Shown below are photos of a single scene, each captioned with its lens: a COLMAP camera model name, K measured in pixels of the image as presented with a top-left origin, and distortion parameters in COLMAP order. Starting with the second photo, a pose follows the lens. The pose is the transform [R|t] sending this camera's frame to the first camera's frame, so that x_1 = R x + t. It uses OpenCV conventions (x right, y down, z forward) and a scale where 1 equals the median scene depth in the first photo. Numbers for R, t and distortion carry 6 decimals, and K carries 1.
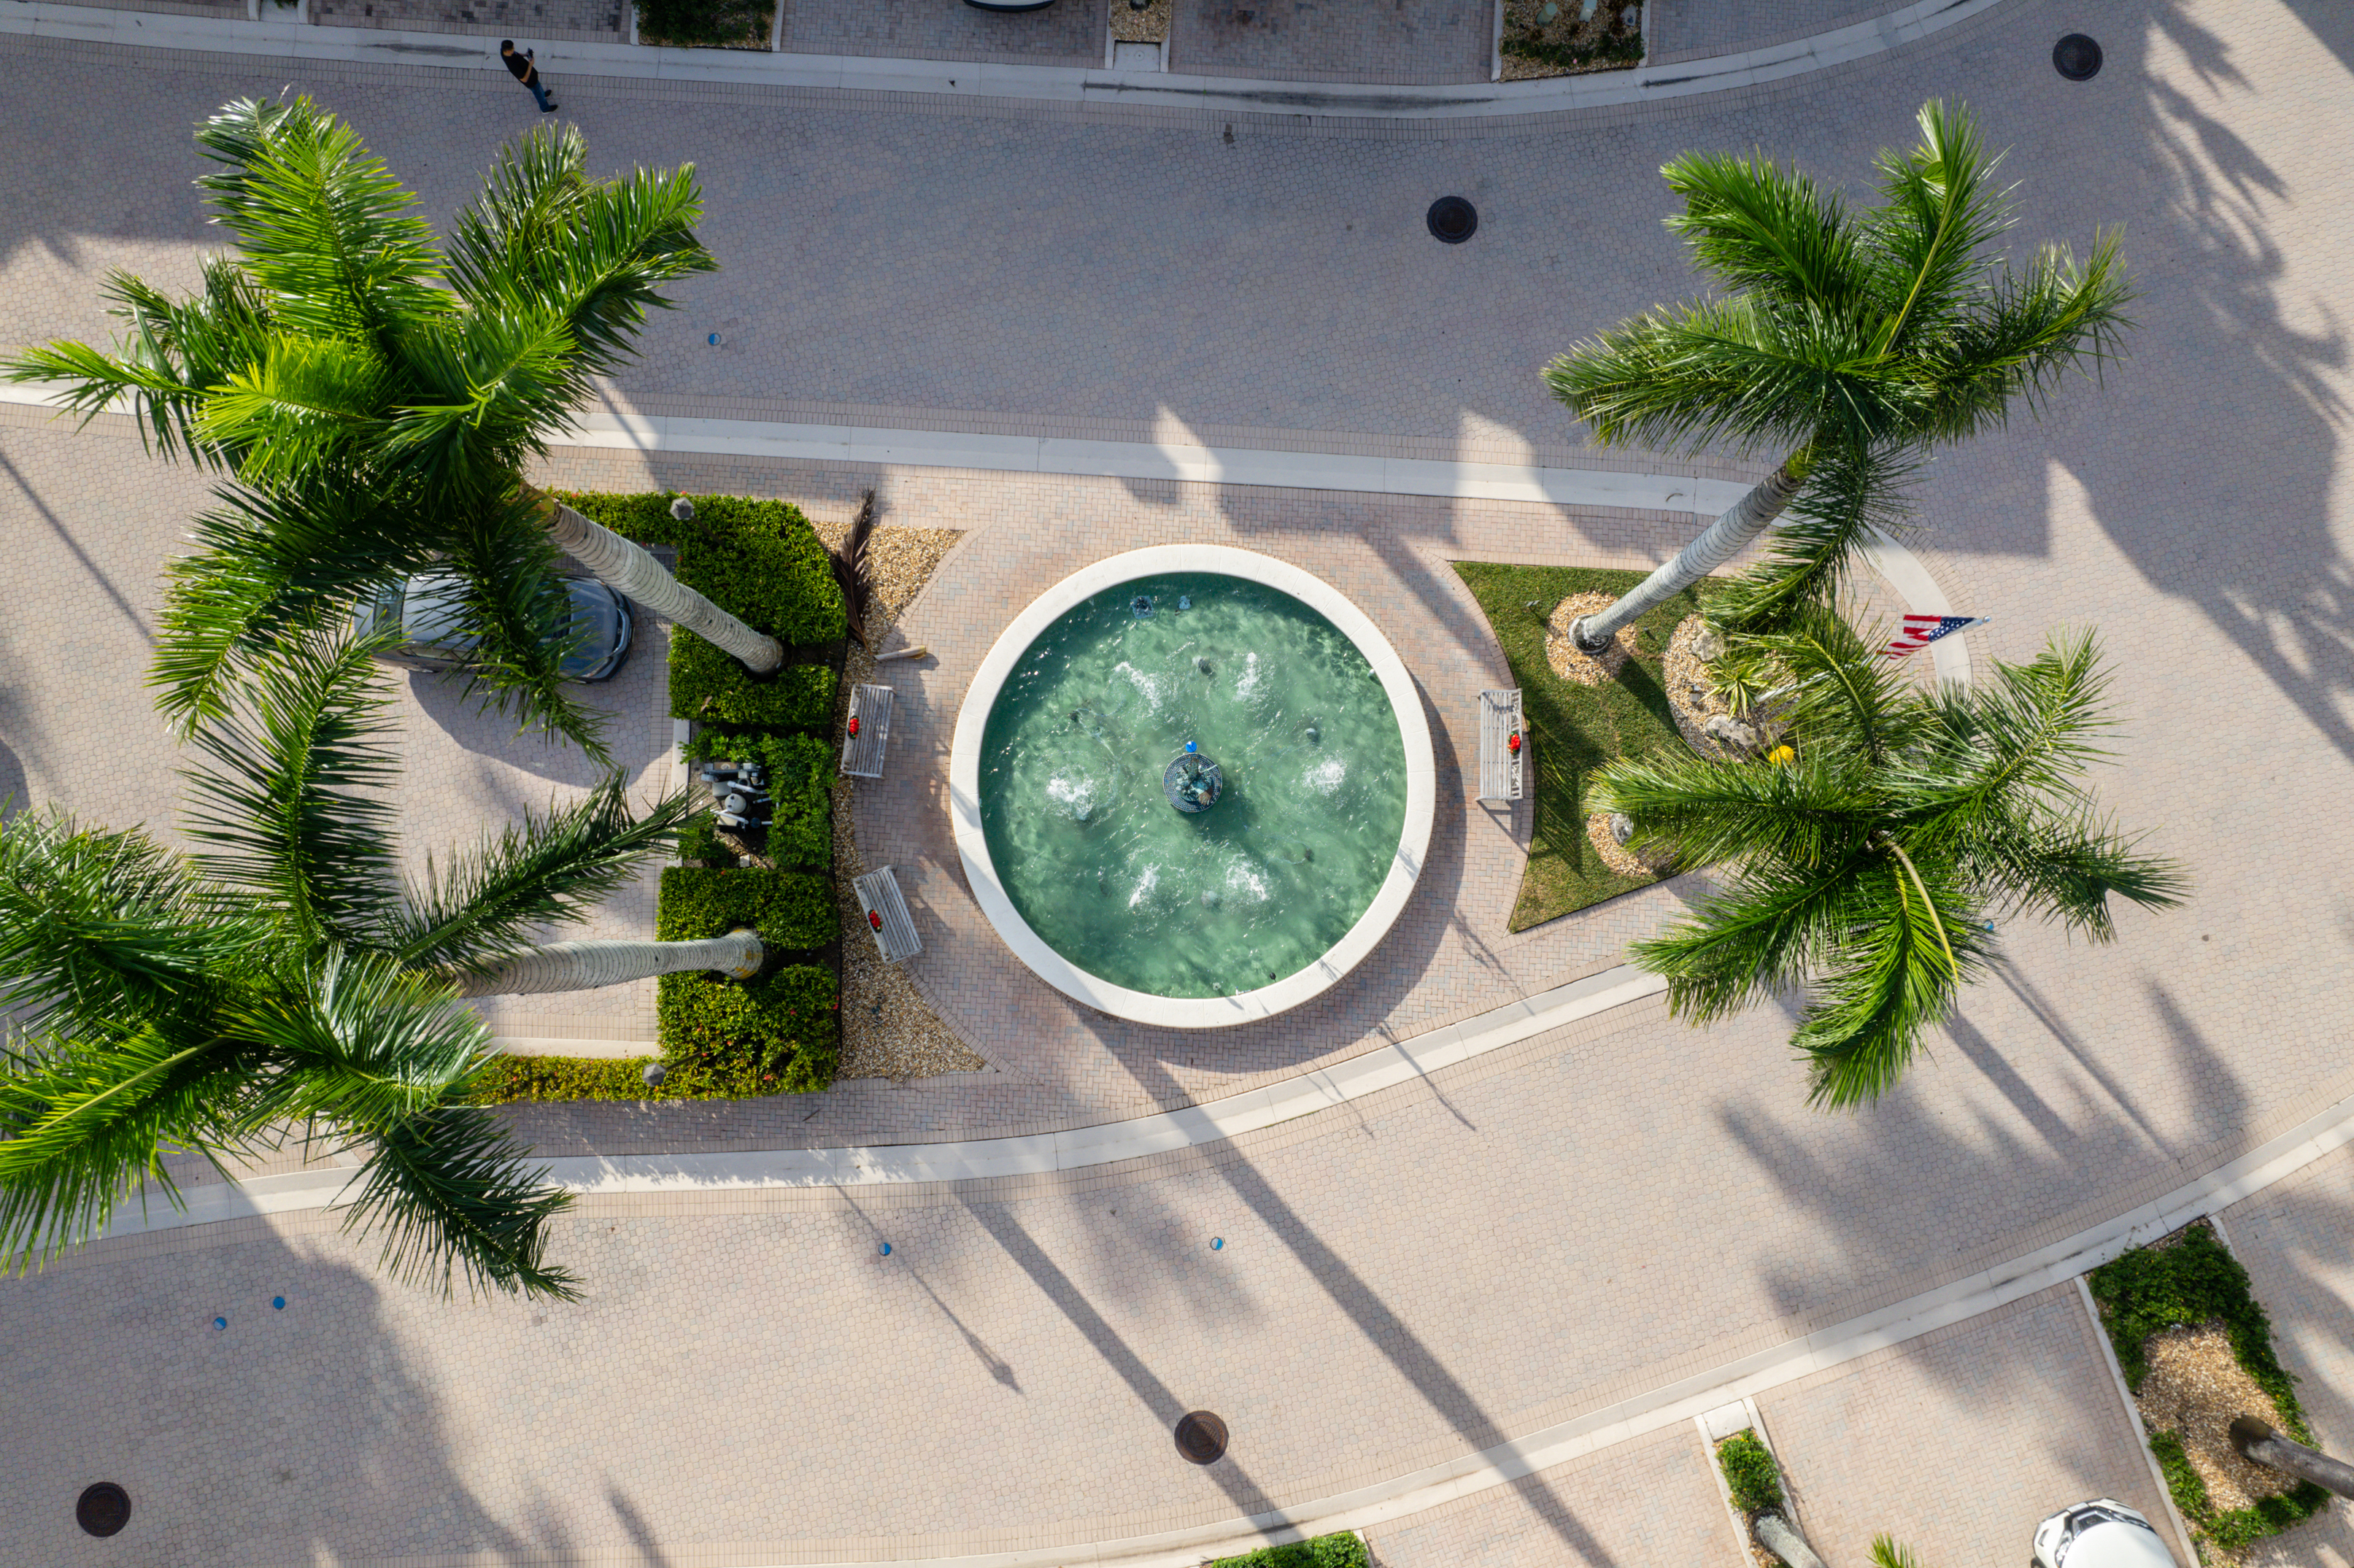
lens RADIAL K [[1513.6, 0, 1168.1], [0, 1513.6, 781.4], [0, 0, 1]] dist [-0.076186, 0.074346]
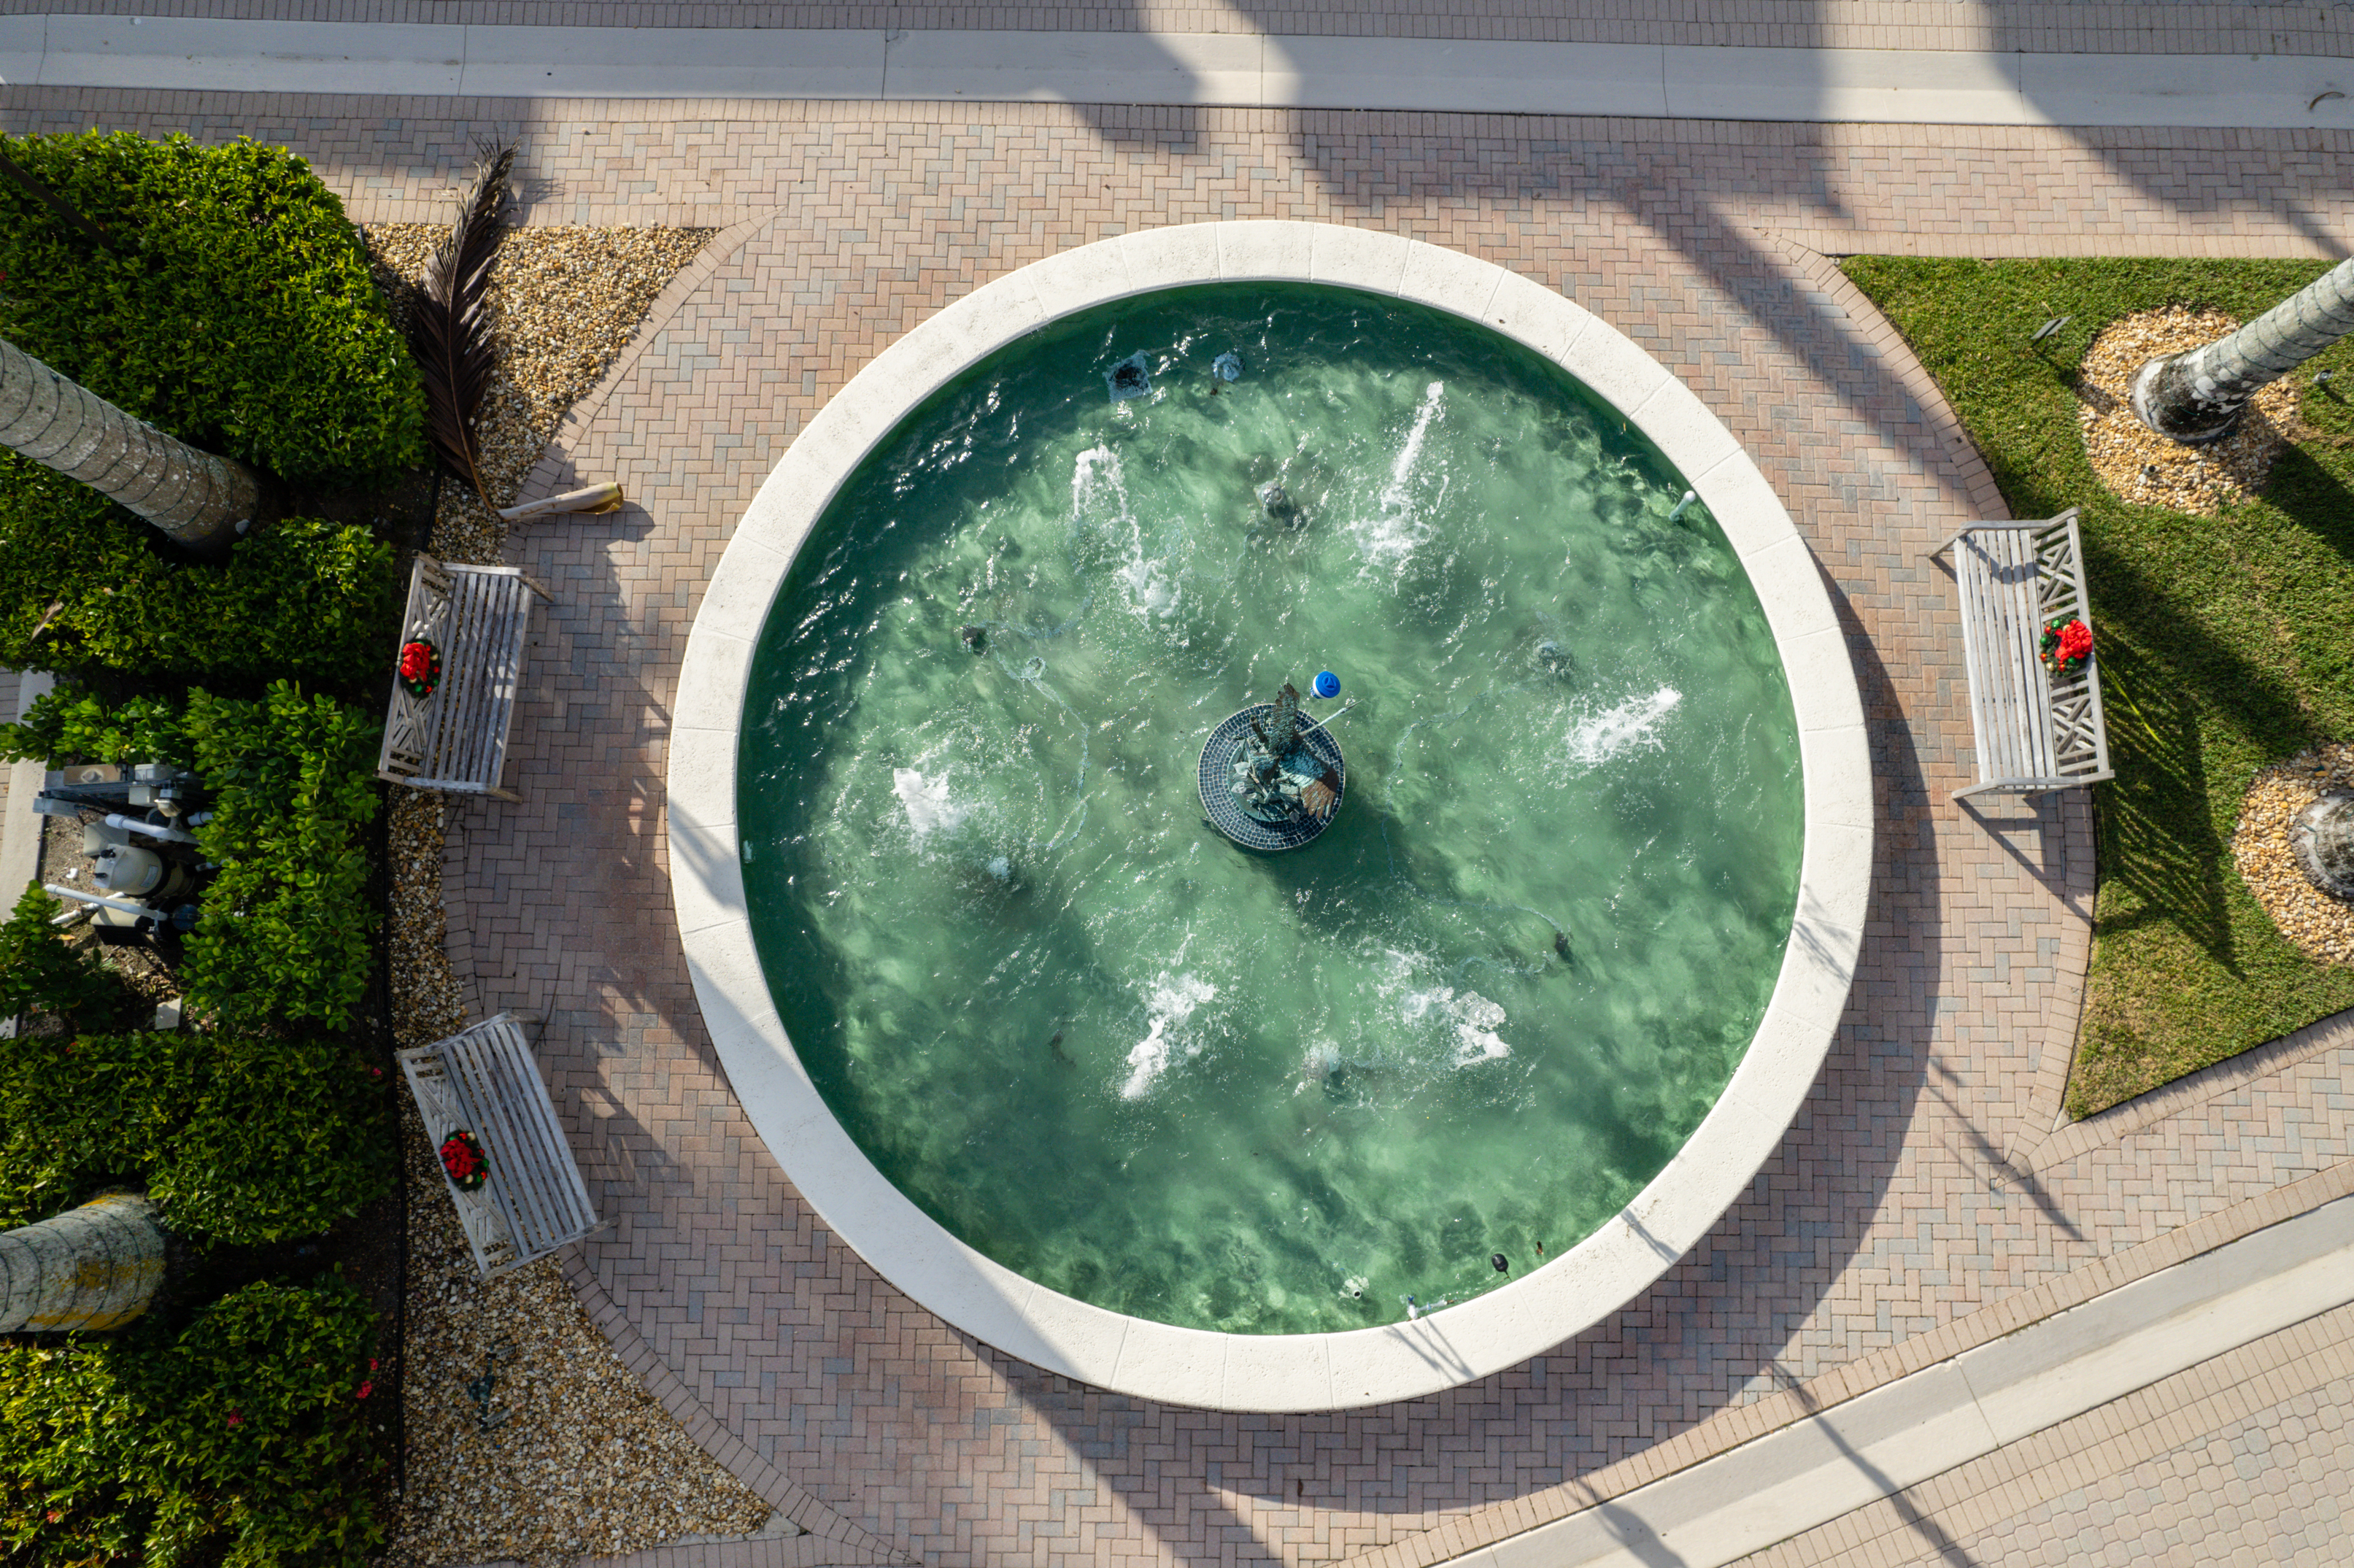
lens RADIAL K [[1513.6, 0, 1168.1], [0, 1513.6, 781.4], [0, 0, 1]] dist [-0.076186, 0.074346]
pose [[0.999265, -0.037750, 0.006704, -0.013923], [0.038182, 0.995693, -0.084486, 0.034633], [-0.003485, 0.084680, 0.996402, 0.596989]]
